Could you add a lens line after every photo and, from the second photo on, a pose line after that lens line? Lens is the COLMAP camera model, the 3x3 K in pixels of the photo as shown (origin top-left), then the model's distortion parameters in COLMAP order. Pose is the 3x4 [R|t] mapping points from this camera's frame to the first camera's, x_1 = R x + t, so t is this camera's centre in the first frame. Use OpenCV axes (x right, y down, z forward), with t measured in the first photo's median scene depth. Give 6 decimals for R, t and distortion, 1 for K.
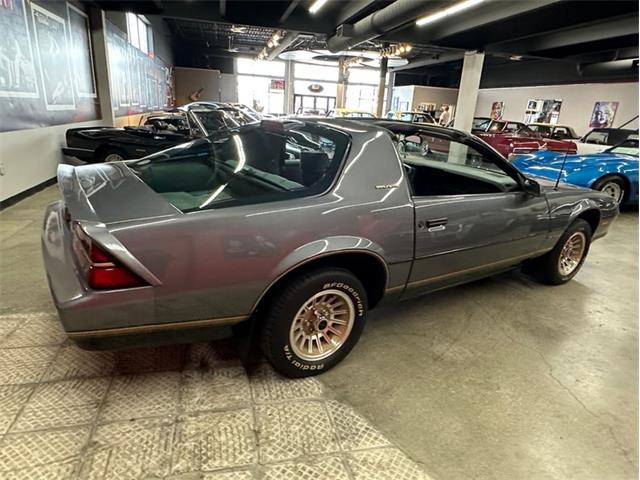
lens RADIAL K [[403.0, 0, 322.8], [0, 403.0, 243.8], [0, 0, 1]] dist [-0.004032, 0.000646]
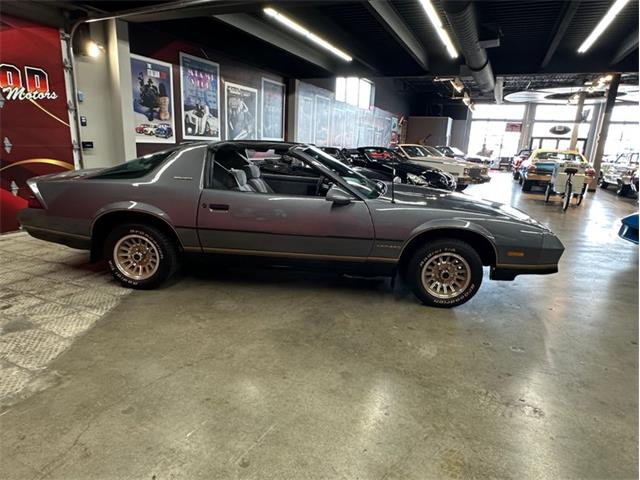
lens RADIAL K [[403.0, 0, 322.8], [0, 403.0, 243.8], [0, 0, 1]] dist [-0.004032, 0.000646]
pose [[0.799949, 0.121400, -0.587659, 0.500242], [-0.184667, 0.981599, -0.048597, 0.027099], [0.570946, 0.147396, 0.807648, 0.026384]]
